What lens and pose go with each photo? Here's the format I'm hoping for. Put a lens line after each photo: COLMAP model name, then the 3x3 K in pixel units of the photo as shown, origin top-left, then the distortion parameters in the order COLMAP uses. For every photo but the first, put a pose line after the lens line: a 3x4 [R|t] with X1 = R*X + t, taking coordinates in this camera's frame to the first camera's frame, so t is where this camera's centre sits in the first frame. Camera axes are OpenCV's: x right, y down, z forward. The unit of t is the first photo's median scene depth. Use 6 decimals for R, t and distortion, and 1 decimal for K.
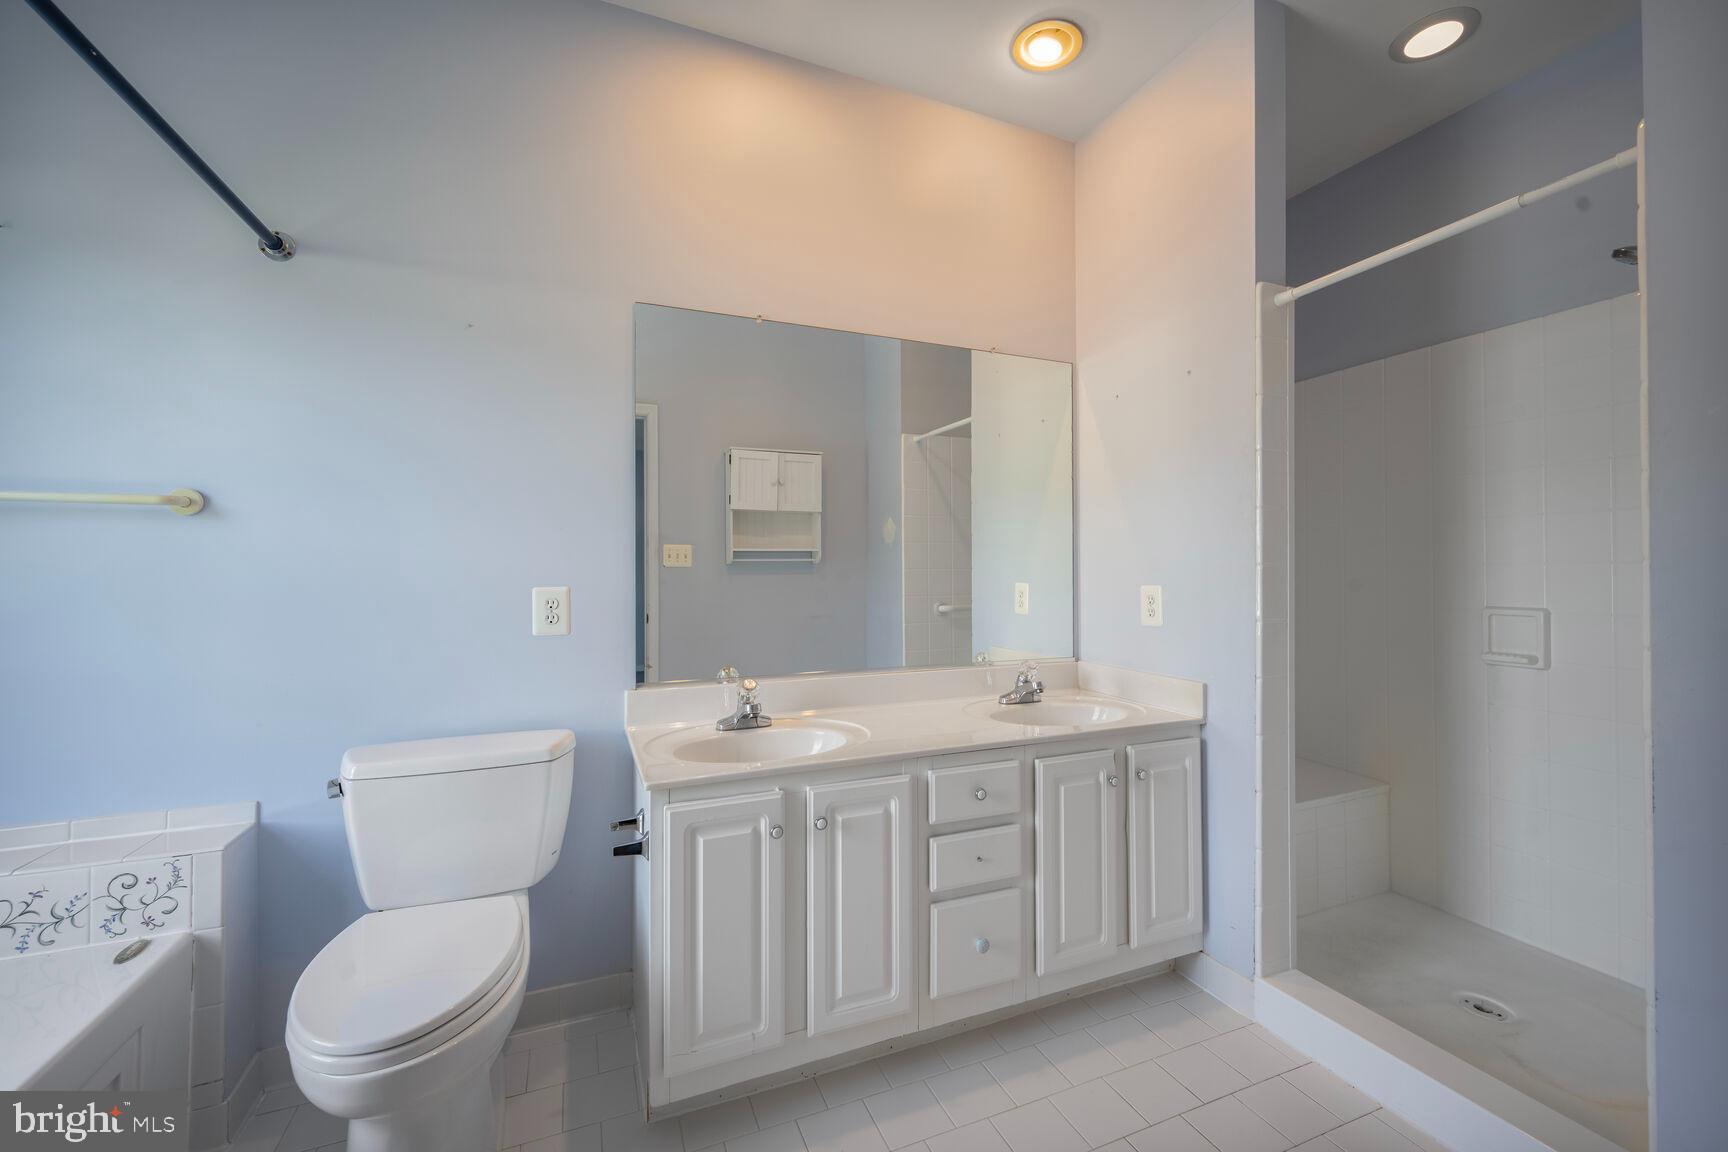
lens RADIAL K [[690.2, 0, 861.6], [0, 690.2, 561.7], [0, 0, 1]] dist [-0.001330, -0.000133]
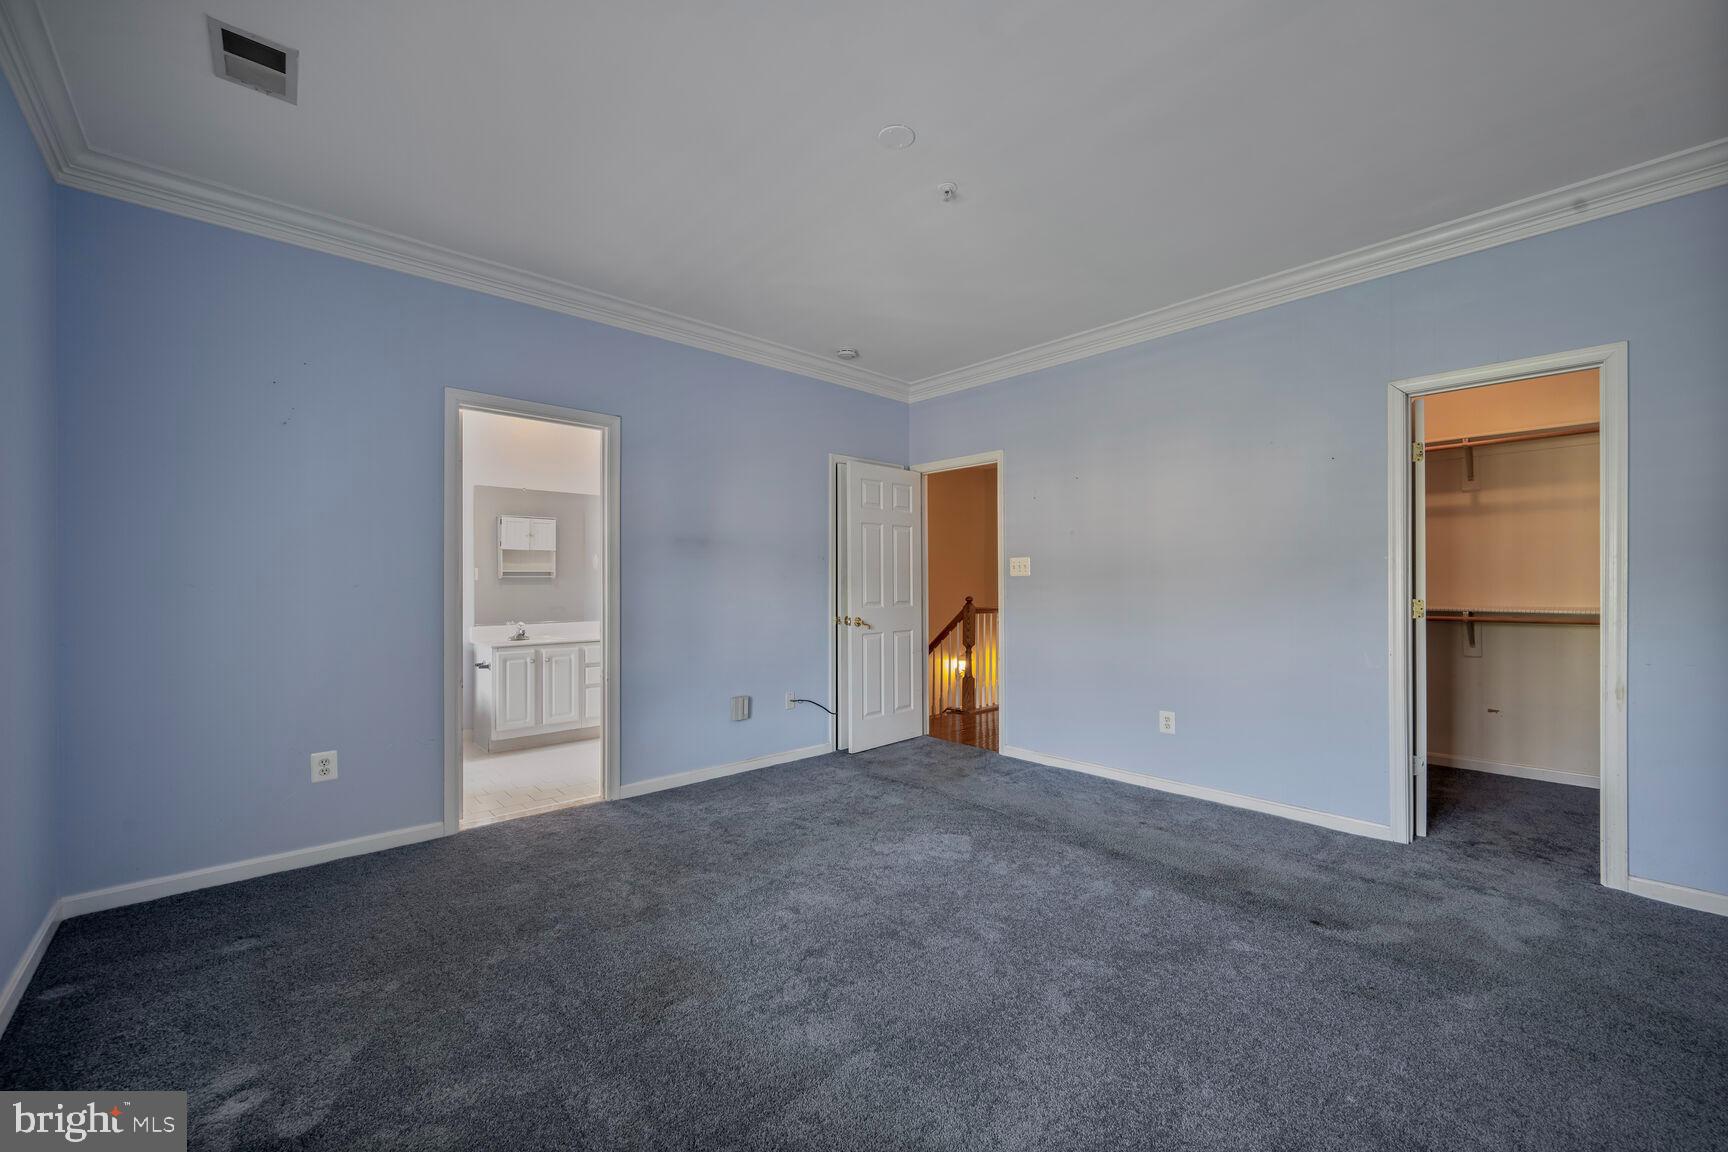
lens RADIAL K [[686.7, 0, 855.6], [0, 686.7, 579.8], [0, 0, 1]] dist [-0.000491, 0.000014]
pose [[0.946020, -0.001404, 0.324105, 0.251814], [-0.002696, 0.999922, 0.012201, -0.045088], [-0.324097, -0.012417, 0.945942, -2.387869]]
